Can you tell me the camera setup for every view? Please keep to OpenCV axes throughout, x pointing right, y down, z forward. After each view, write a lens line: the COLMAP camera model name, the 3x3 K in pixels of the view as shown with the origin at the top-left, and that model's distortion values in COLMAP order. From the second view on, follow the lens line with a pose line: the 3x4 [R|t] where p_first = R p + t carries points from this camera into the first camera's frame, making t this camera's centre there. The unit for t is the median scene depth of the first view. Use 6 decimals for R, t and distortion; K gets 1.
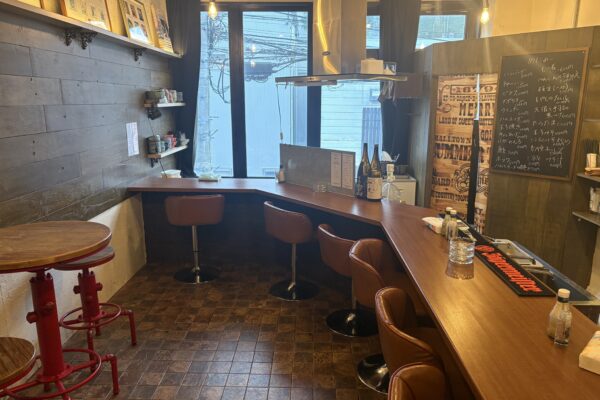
lens RADIAL K [[471.4, 0, 300.6], [0, 471.4, 199.5], [0, 0, 1]] dist [0.052886, -0.004222]
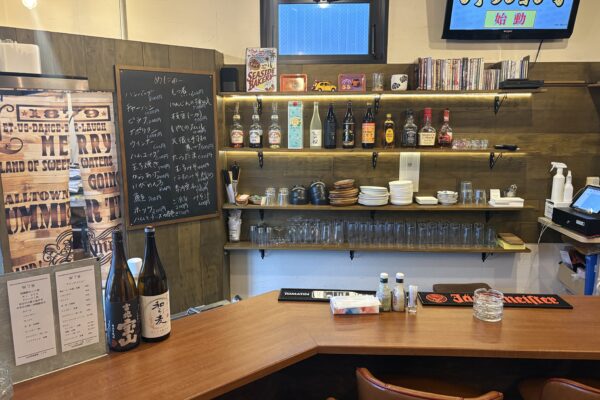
lens RADIAL K [[471.4, 0, 300.6], [0, 471.4, 201.0], [0, 0, 1]] dist [0.052886, -0.004222]
pose [[-0.001471, -0.190396, 0.981706, -0.286420], [0.203049, 0.961200, 0.186724, -0.181514], [-0.979167, 0.199609, 0.037246, 0.720334]]
